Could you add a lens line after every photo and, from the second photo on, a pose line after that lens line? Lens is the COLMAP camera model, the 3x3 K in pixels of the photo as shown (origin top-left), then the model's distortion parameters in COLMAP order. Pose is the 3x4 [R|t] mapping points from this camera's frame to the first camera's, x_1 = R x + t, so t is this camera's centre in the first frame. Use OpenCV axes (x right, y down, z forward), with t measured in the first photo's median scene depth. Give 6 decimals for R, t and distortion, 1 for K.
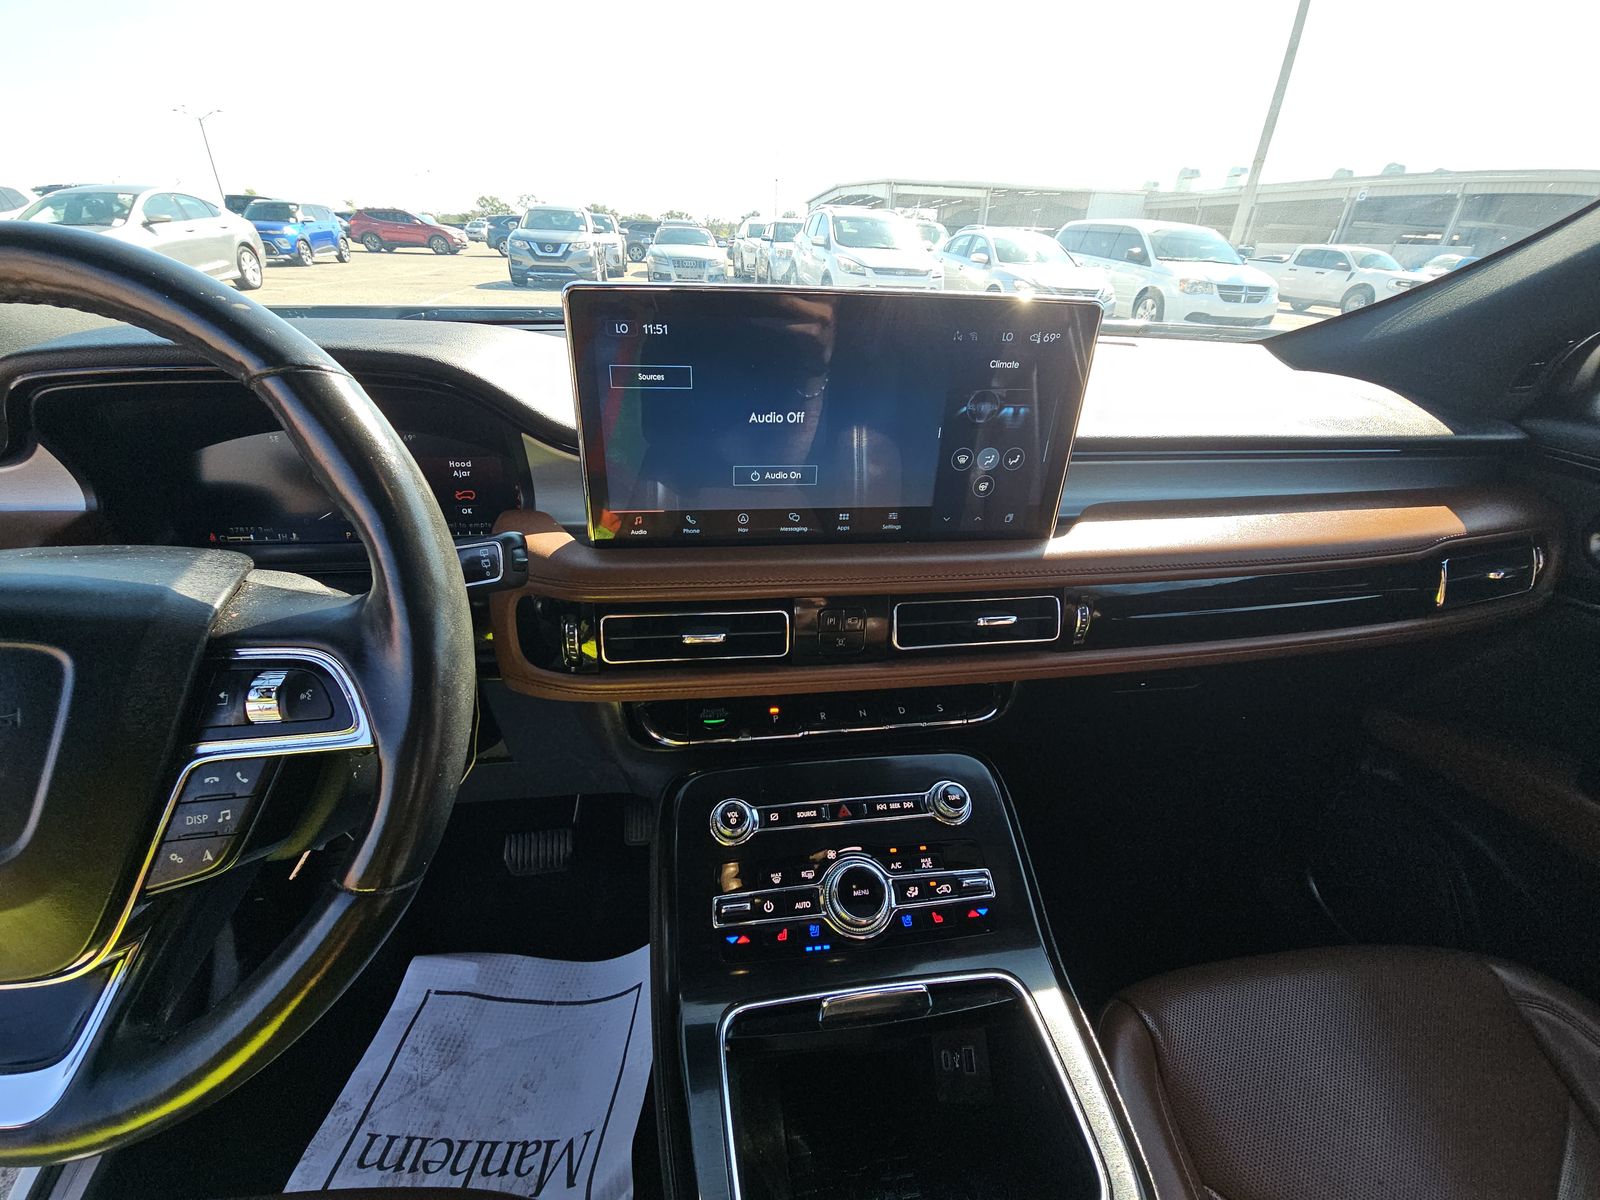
lens RADIAL K [[645.8, 0, 805.8], [0, 645.8, 600.6], [0, 0, 1]] dist [-0.000581, -0.001086]
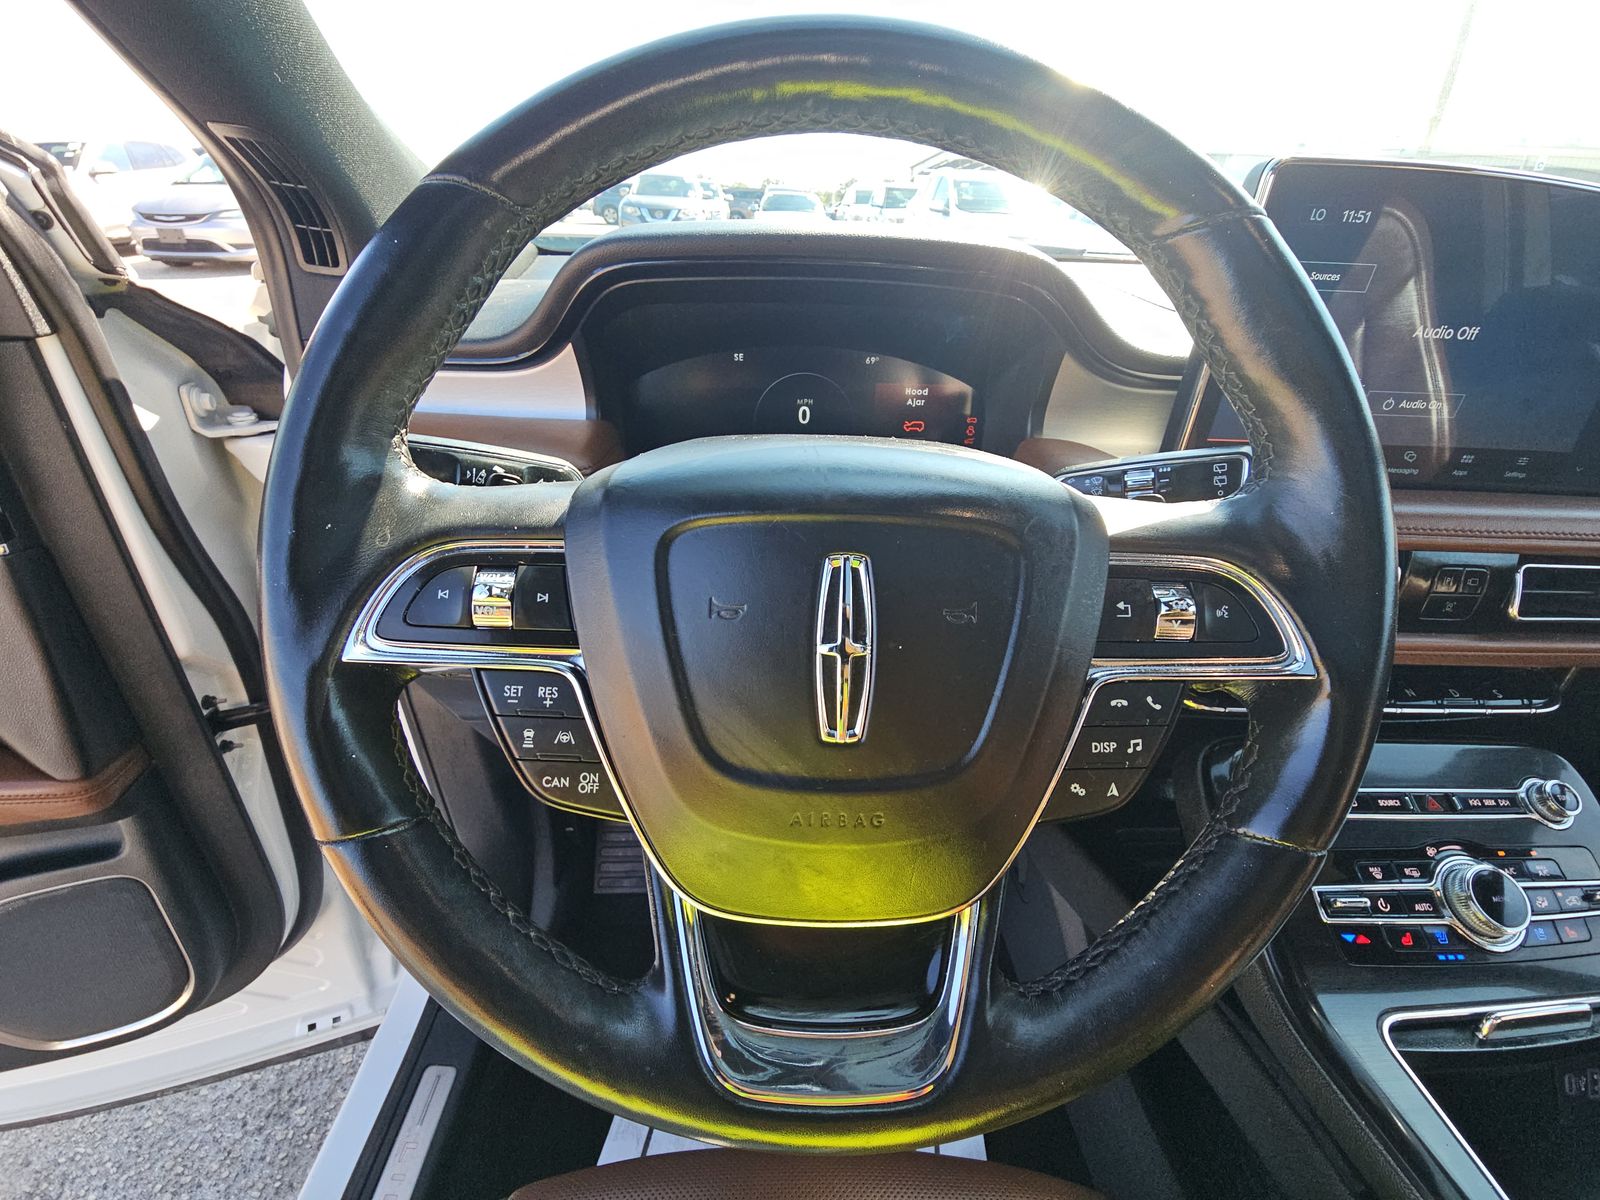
lens RADIAL K [[645.8, 0, 785.6], [0, 645.8, 606.0], [0, 0, 1]] dist [-0.000581, -0.001086]
pose [[0.992335, 0.064656, -0.105315, -0.716368], [-0.060574, 0.997300, 0.041513, 0.079631], [0.107715, -0.034815, 0.993572, 0.061946]]
